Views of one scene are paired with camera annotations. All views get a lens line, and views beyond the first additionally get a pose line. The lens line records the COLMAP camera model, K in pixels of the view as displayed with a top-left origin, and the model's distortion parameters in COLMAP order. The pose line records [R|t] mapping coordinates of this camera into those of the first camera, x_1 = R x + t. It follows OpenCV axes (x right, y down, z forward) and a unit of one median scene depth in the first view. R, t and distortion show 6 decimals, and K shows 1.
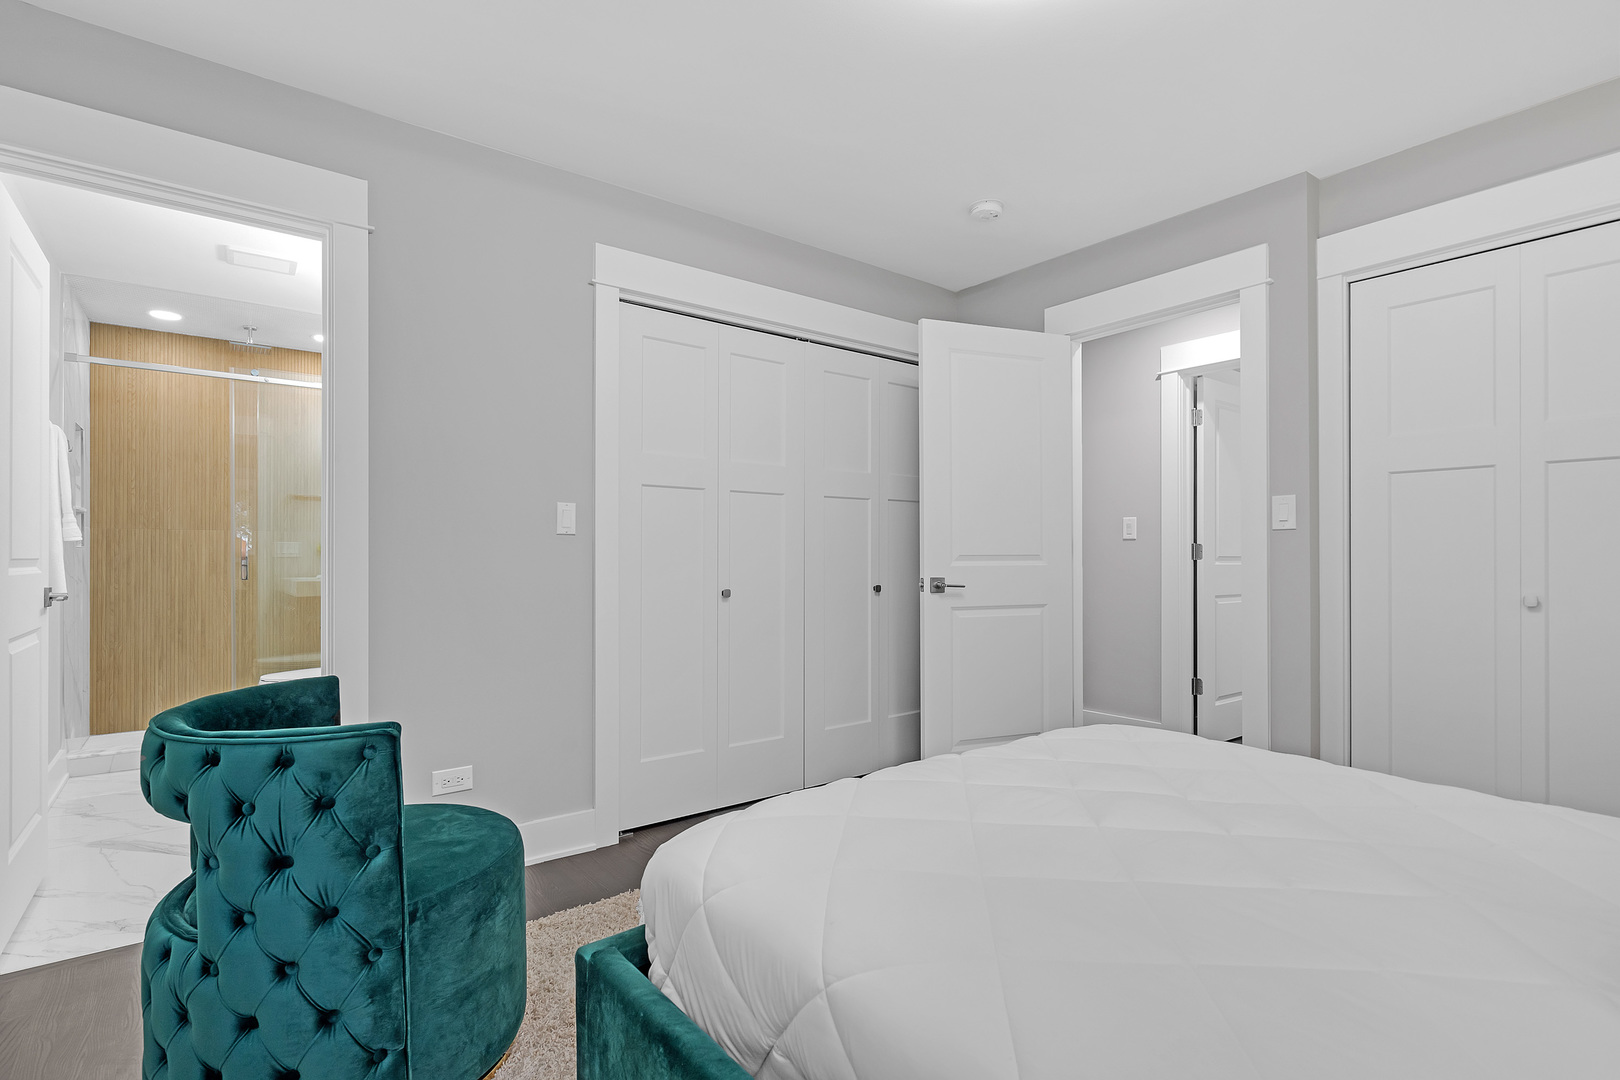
lens RADIAL K [[773.3, 0, 812.0], [0, 773.3, 548.7], [0, 0, 1]] dist [-0.006142, 0.001759]
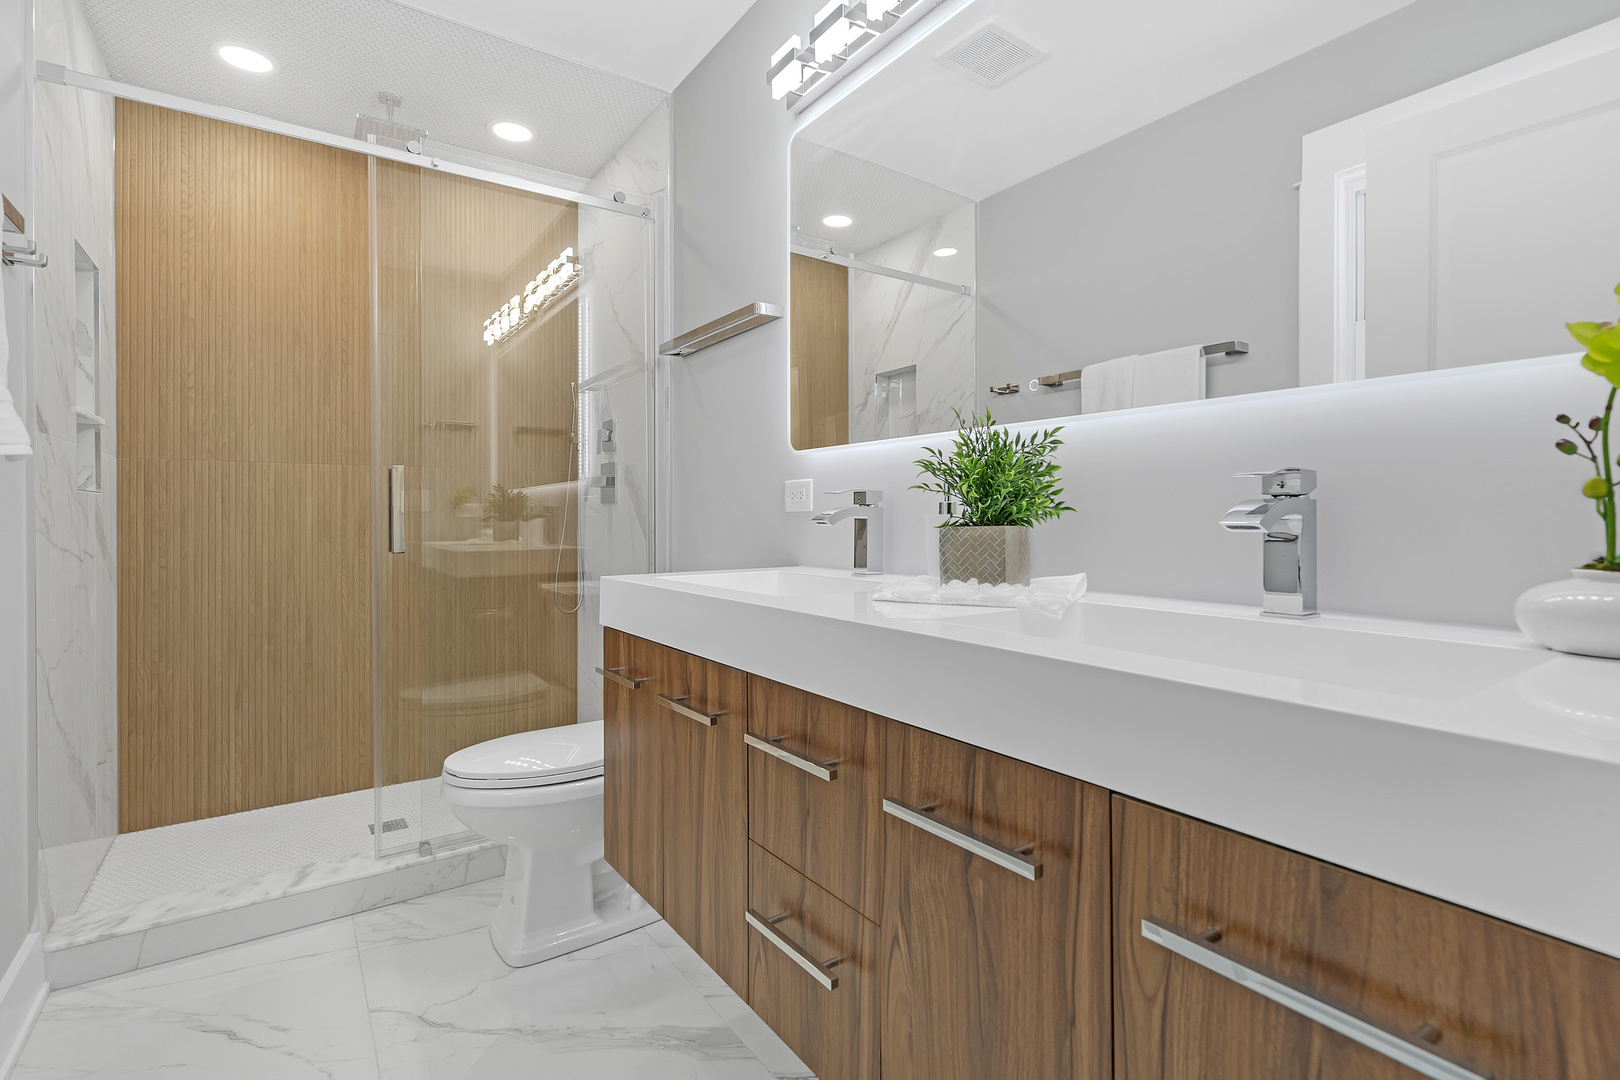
lens RADIAL K [[773.3, 0, 811.4], [0, 773.3, 505.4], [0, 0, 1]] dist [-0.006142, 0.001759]
pose [[0.998081, -0.001547, -0.061908, -0.403838], [0.001722, 0.999995, 0.002779, 0.006572], [0.061904, -0.002881, 0.998078, 0.477334]]
